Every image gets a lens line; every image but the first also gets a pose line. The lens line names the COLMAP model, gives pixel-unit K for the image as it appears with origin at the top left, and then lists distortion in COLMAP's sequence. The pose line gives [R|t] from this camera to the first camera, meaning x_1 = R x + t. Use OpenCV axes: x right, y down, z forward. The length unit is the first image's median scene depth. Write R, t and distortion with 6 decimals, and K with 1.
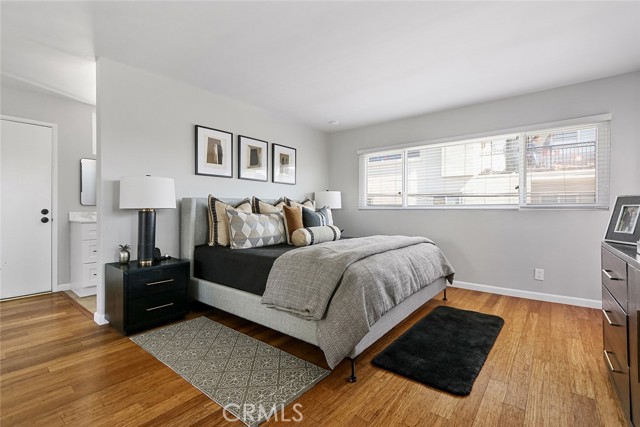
lens RADIAL K [[295.6, 0, 315.0], [0, 295.6, 212.8], [0, 0, 1]] dist [0.000420, -0.000657]
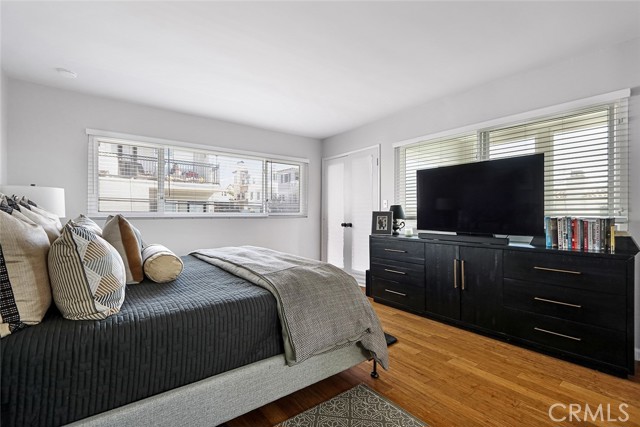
lens RADIAL K [[295.6, 0, 318.4], [0, 295.6, 211.2], [0, 0, 1]] dist [0.000420, -0.000657]
pose [[0.226490, 0.007826, 0.973982, -0.512199], [0.009519, 0.999902, -0.010247, -0.020932], [-0.973967, 0.011592, 0.226394, 0.483381]]
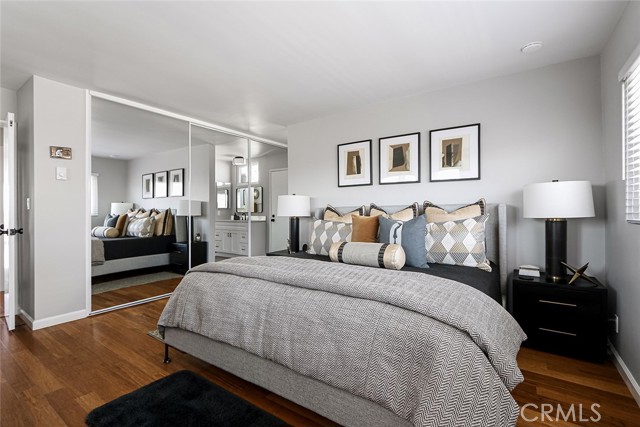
lens RADIAL K [[295.6, 0, 320.1], [0, 295.6, 211.9], [0, 0, 1]] dist [0.000420, -0.000657]
pose [[0.070546, -0.000287, -0.997509, 0.710337], [-0.005199, 0.999986, -0.000655, -0.027740], [0.997495, 0.005233, 0.070543, 0.786787]]
